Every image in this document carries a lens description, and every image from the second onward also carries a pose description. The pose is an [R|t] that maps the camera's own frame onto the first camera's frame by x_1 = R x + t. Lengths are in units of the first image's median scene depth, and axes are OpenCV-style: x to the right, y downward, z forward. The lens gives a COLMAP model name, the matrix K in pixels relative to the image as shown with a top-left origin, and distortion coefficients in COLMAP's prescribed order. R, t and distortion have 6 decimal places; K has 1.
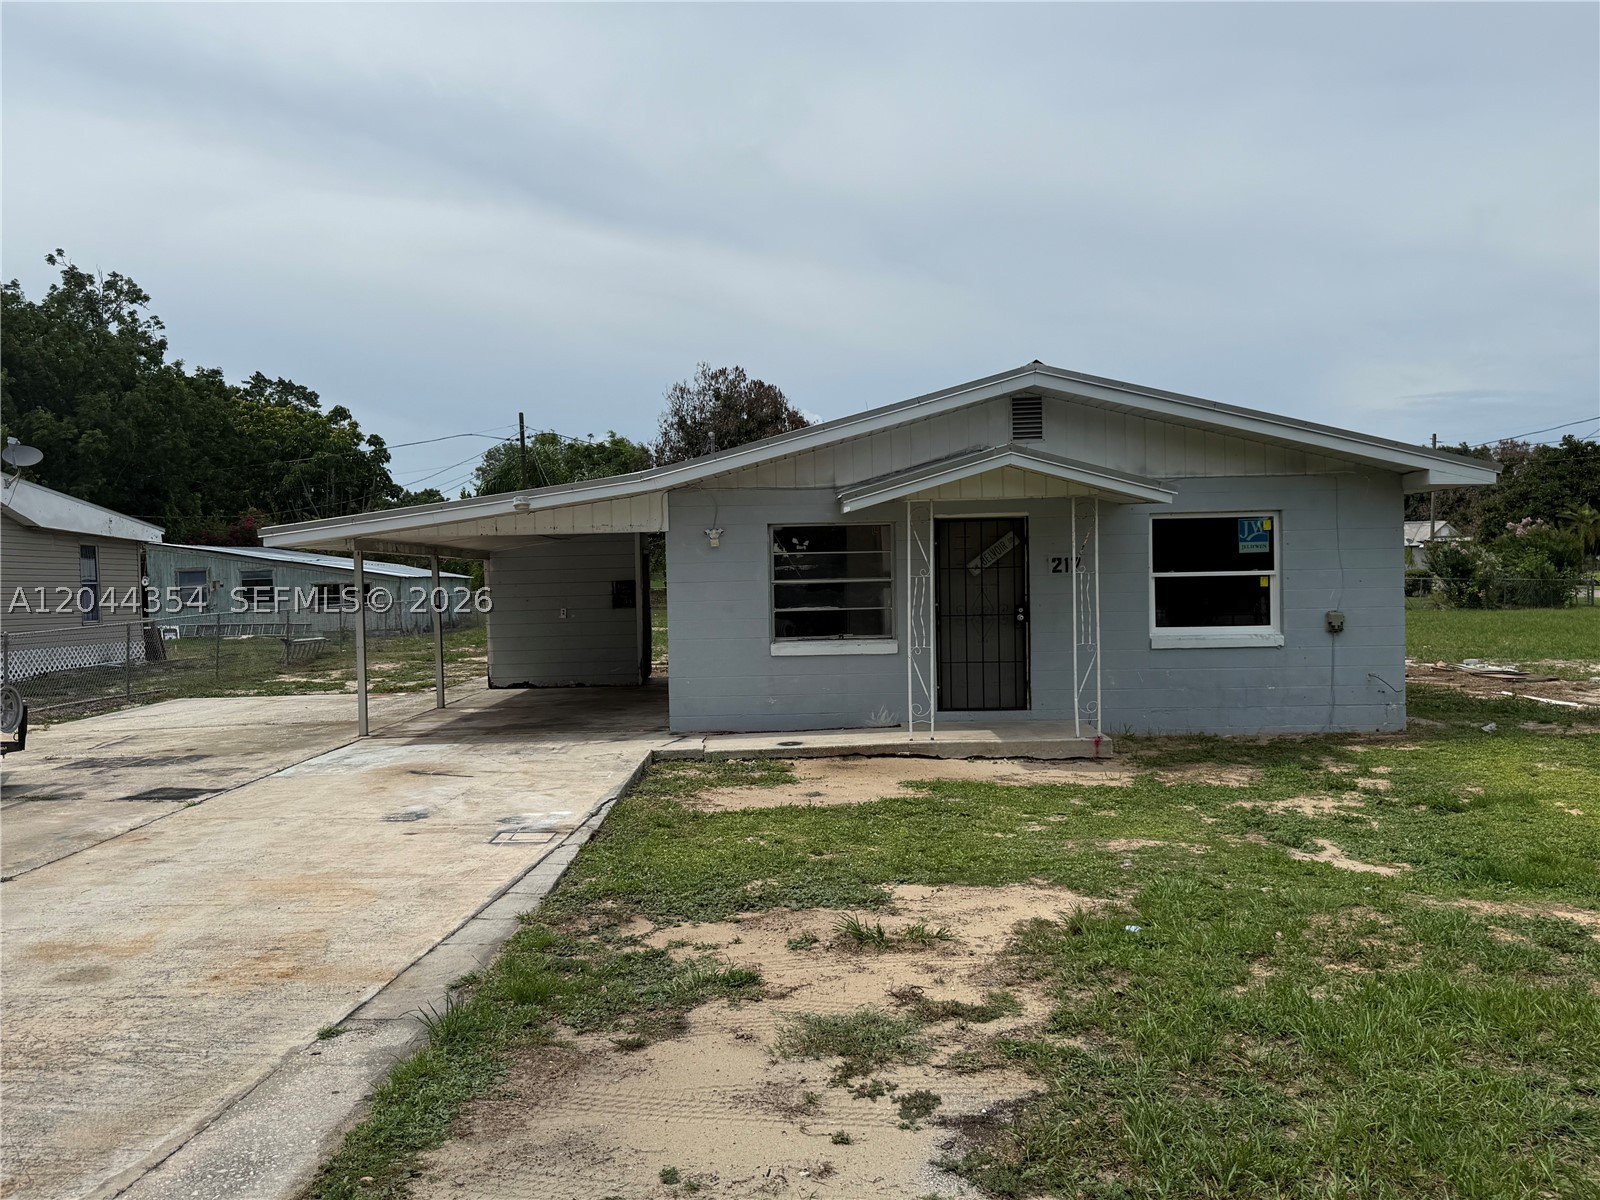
lens RADIAL K [[1275.2, 0, 776.8], [0, 1275.2, 598.8], [0, 0, 1]] dist [0.085627, -0.112876]
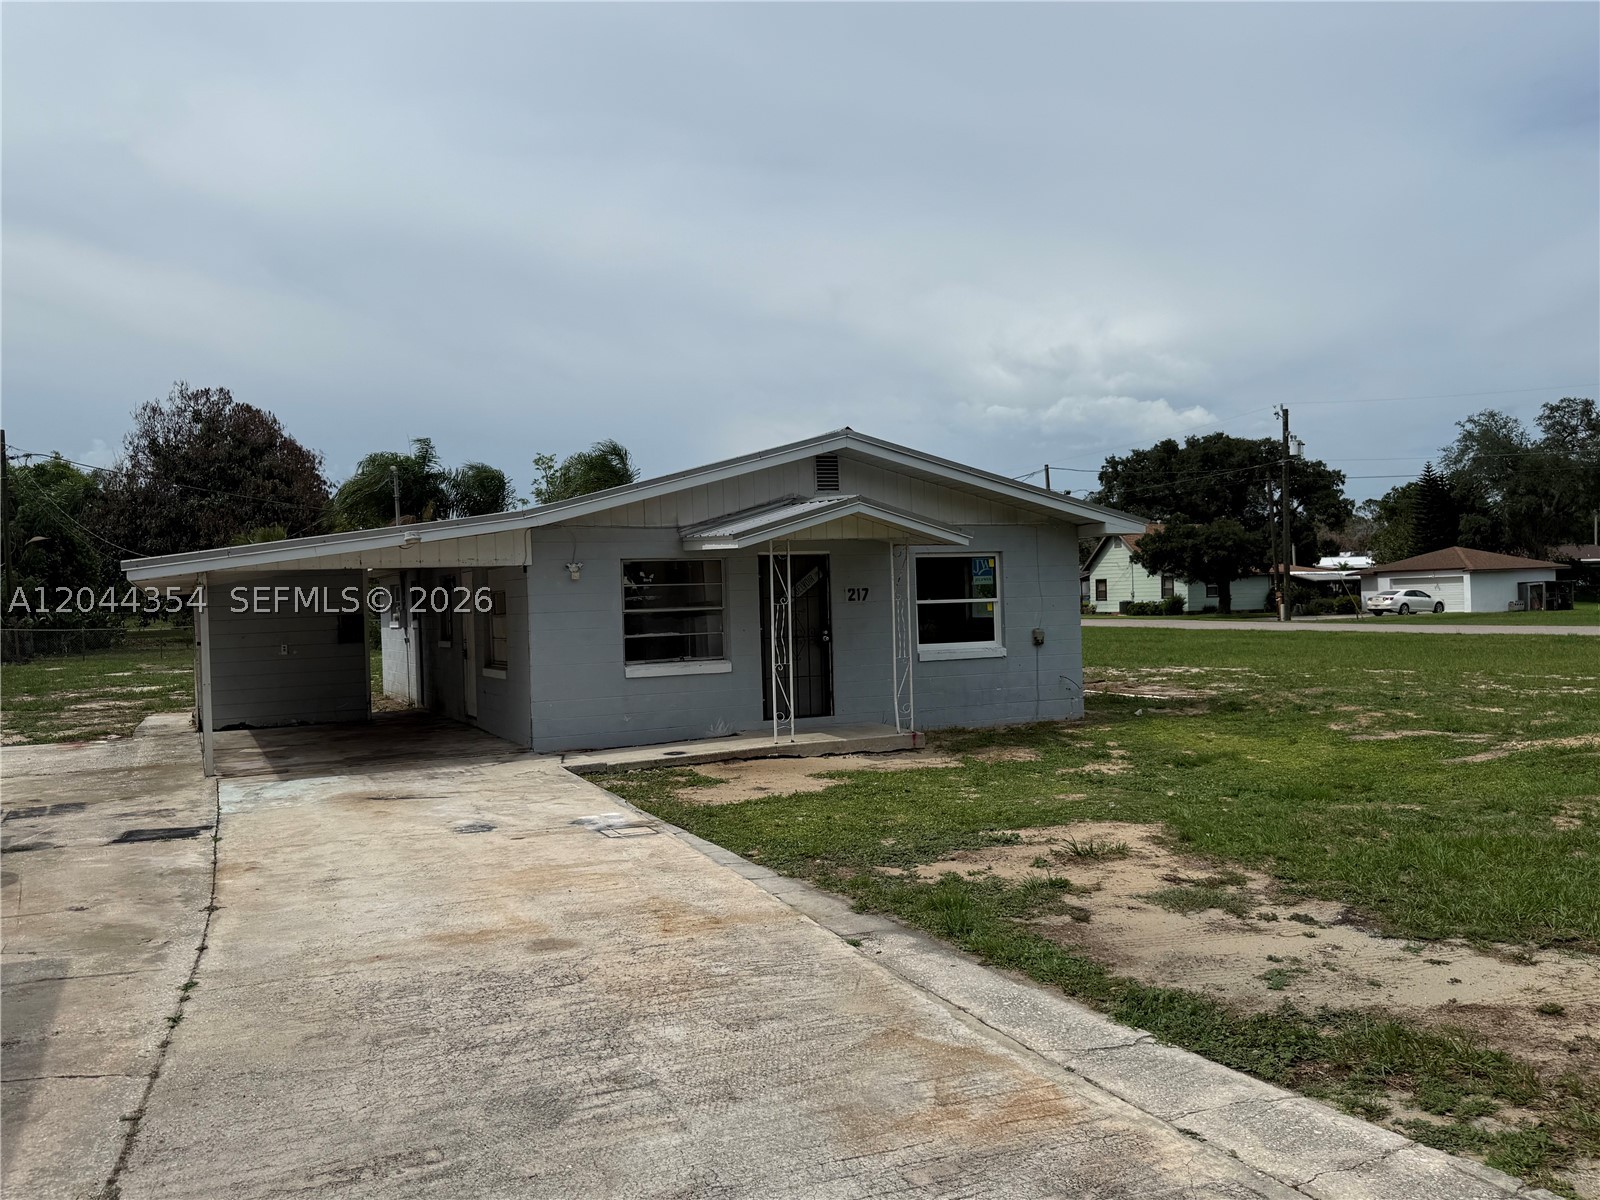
lens RADIAL K [[1275.2, 0, 773.9], [0, 1275.2, 600.5], [0, 0, 1]] dist [0.085627, -0.112876]
pose [[0.904207, -0.007584, 0.427028, -0.362751], [0.019054, 0.999563, -0.022593, 0.005125], [-0.426670, 0.028566, 0.903956, -0.059145]]
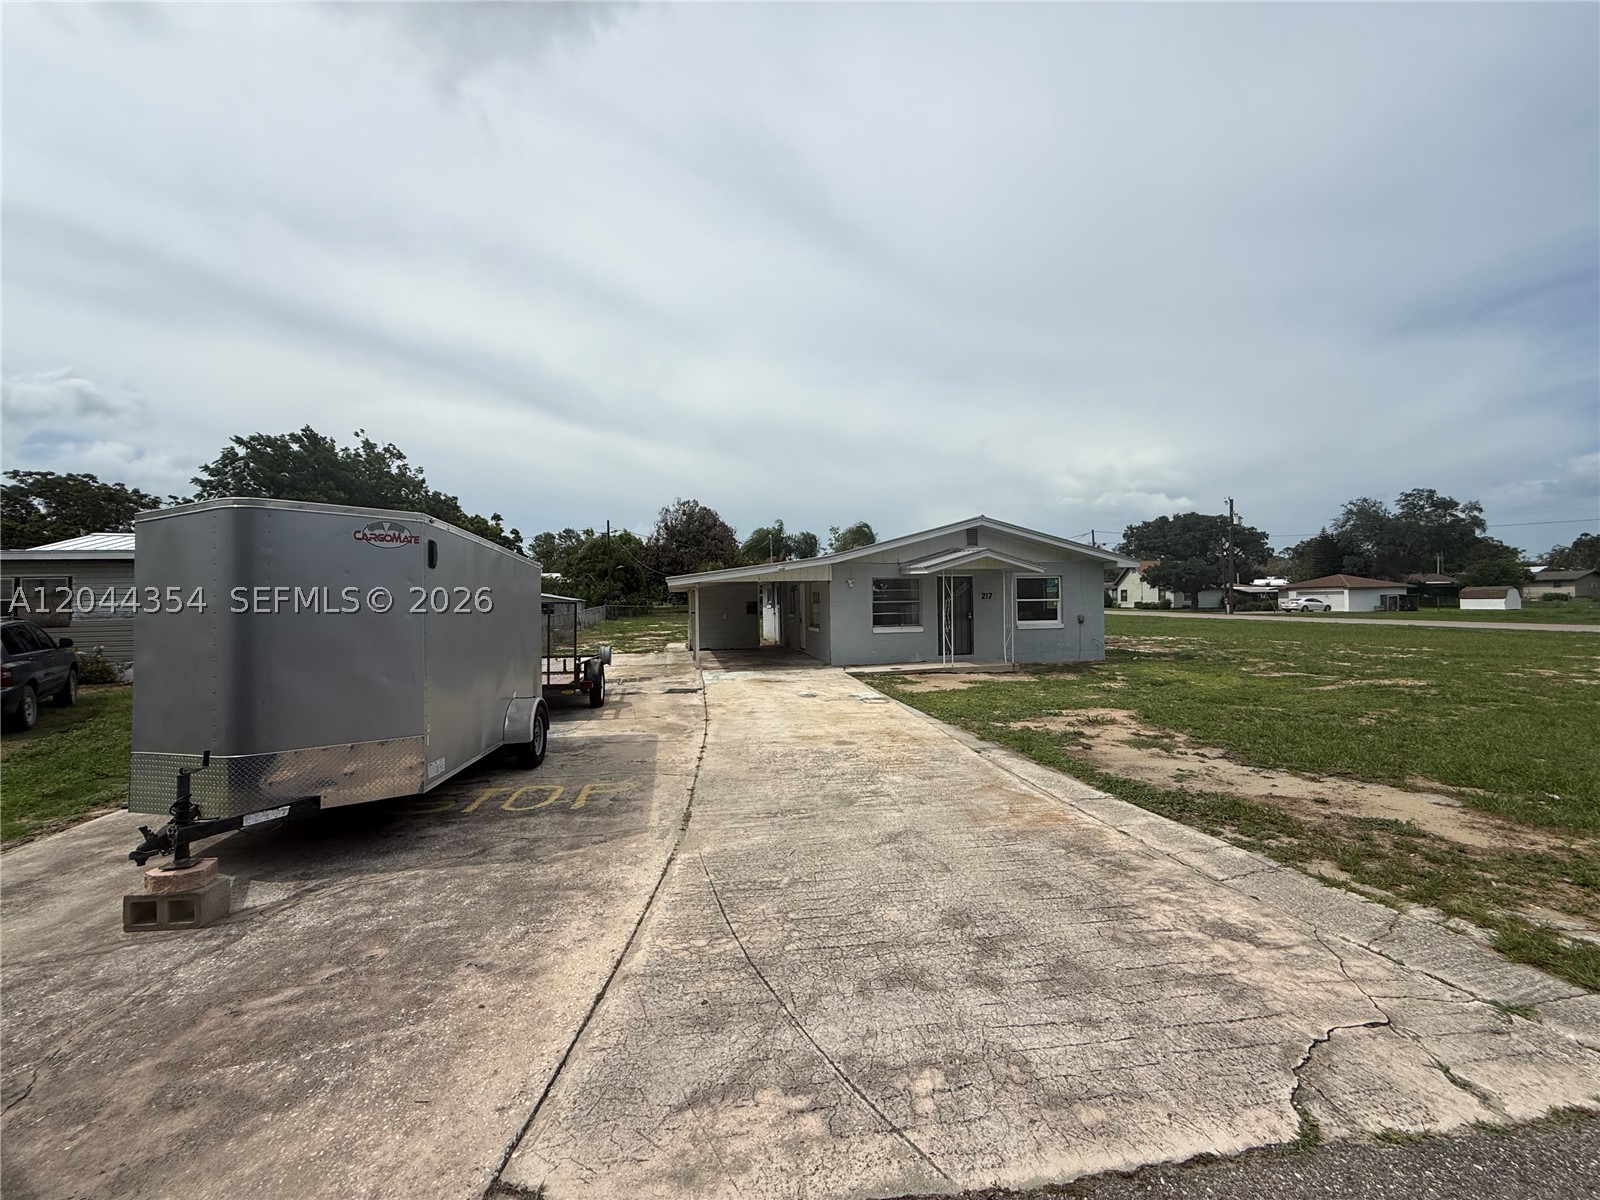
lens RADIAL K [[624.2, 0, 790.0], [0, 624.2, 600.0], [0, 0, 1]] dist [-0.009003, 0.001220]
pose [[0.980736, 0.006293, 0.195235, -0.390053], [-0.002454, 0.999799, -0.019896, 0.006260], [-0.195321, 0.019033, 0.980555, -0.121261]]
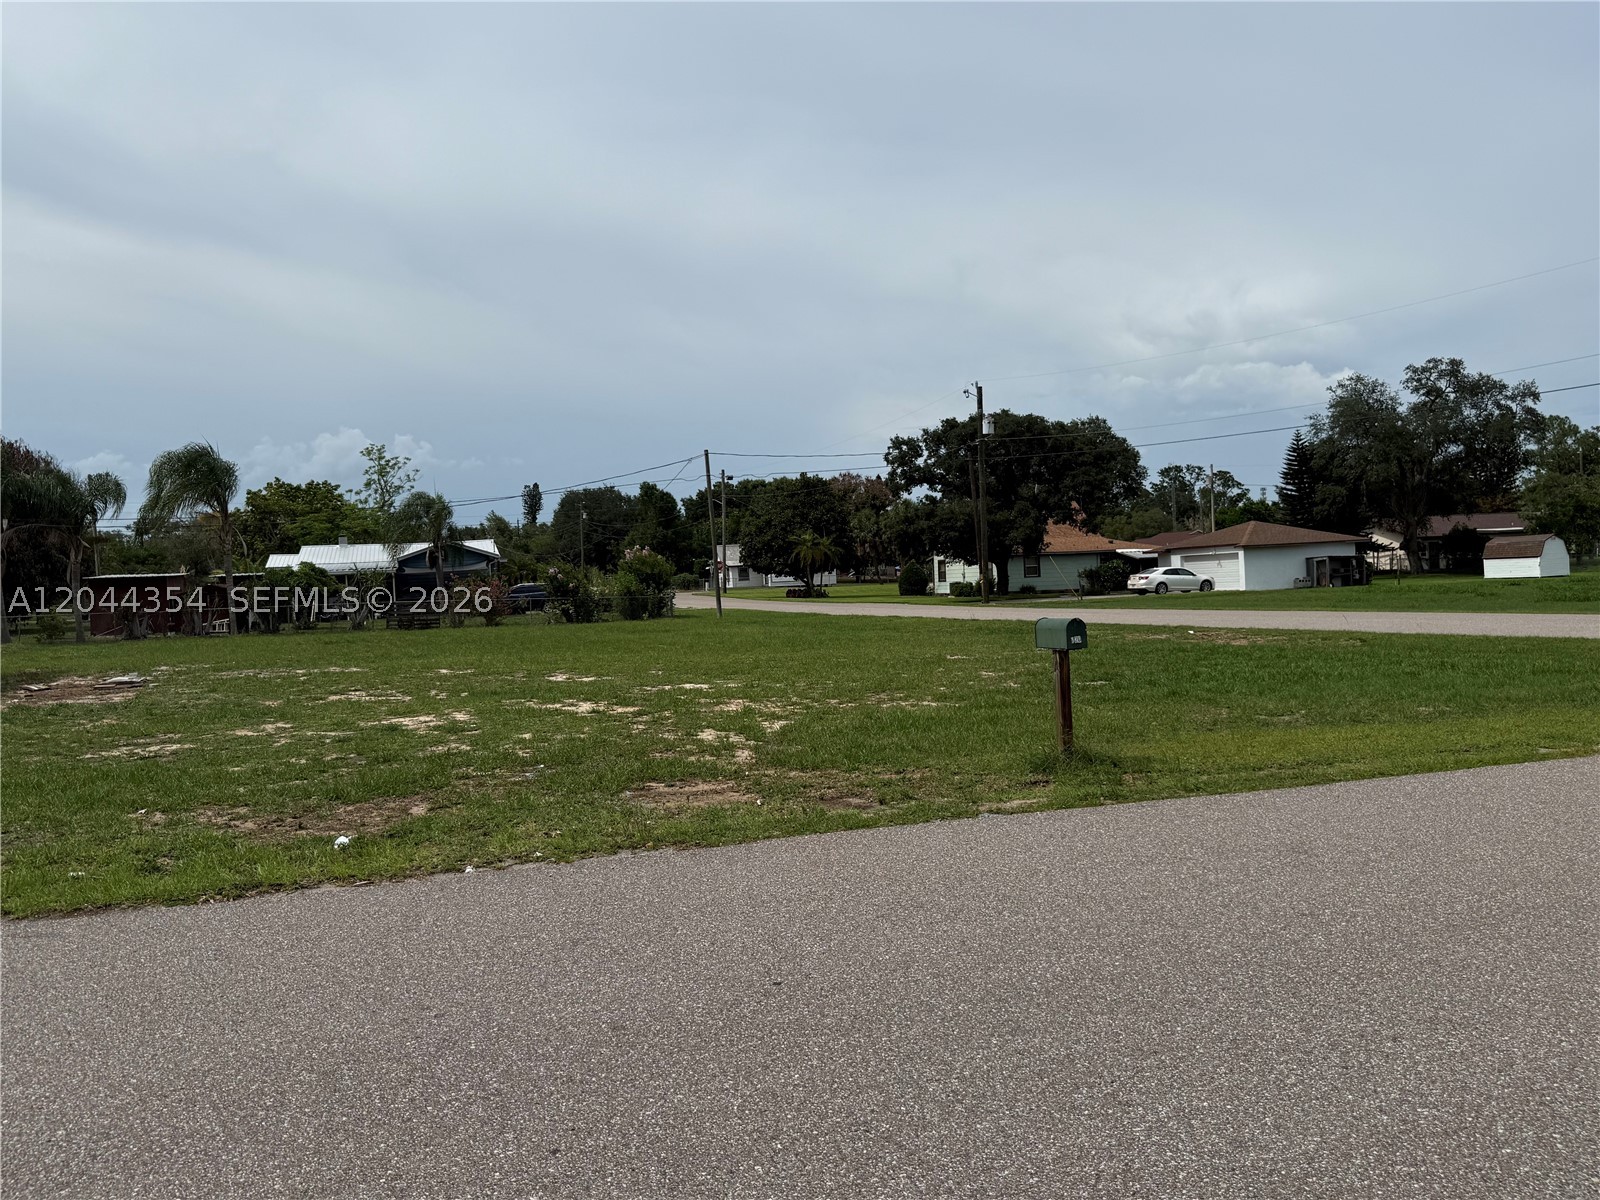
lens RADIAL K [[1275.2, 0, 752.5], [0, 1275.2, 594.5], [0, 0, 1]] dist [0.085627, -0.112876]
pose [[0.941766, -0.025654, 0.335288, 1.112278], [0.032401, 0.999369, -0.014544, 0.017317], [-0.334704, 0.024561, 0.942003, -0.646535]]
